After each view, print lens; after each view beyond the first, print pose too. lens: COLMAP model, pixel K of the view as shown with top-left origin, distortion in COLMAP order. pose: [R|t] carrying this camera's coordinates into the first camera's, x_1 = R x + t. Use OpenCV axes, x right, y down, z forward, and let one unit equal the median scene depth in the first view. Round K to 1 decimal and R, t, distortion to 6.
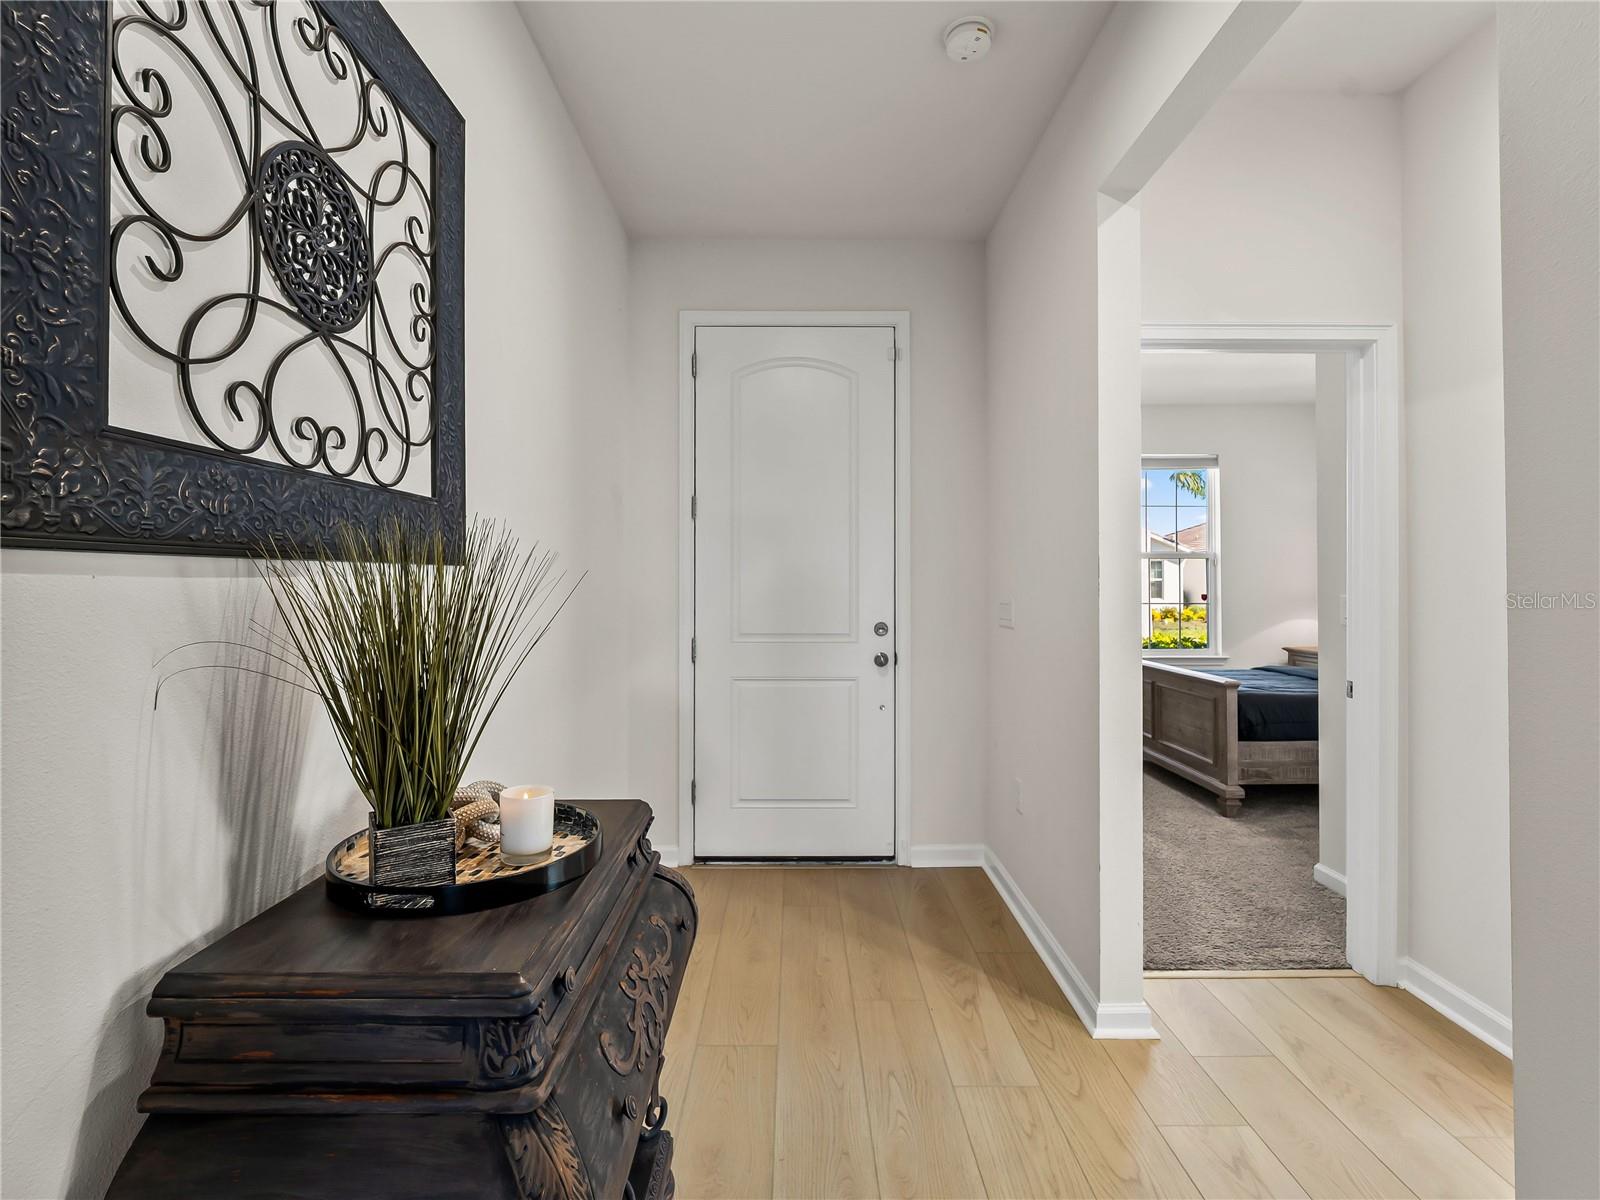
lens RADIAL K [[731.9, 0, 810.4], [0, 731.9, 586.8], [0, 0, 1]] dist [0.013442, 0.001082]
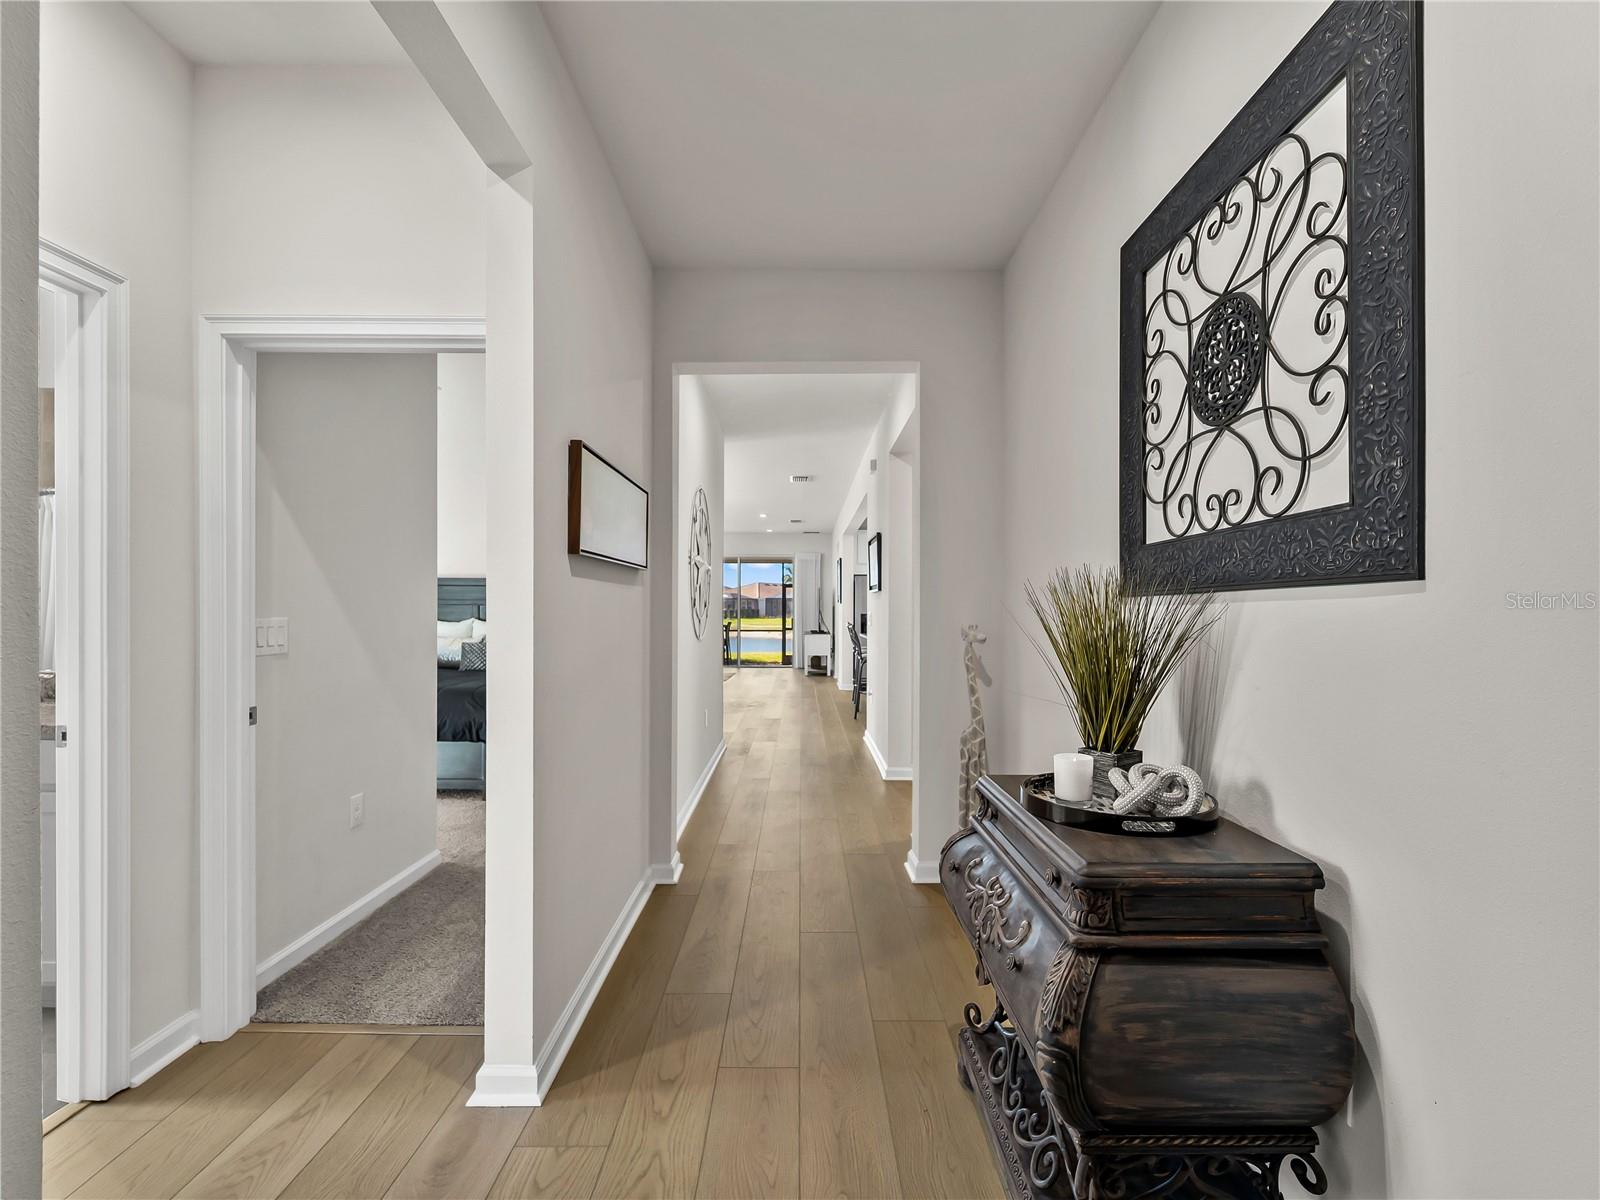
lens RADIAL K [[731.9, 0, 798.4], [0, 731.9, 606.4], [0, 0, 1]] dist [0.013442, 0.001082]
pose [[-0.999913, -0.002177, 0.013038, 0.114498], [-0.002270, 0.999972, -0.007179, 0.003777], [-0.013022, -0.007208, -0.999889, 2.364551]]
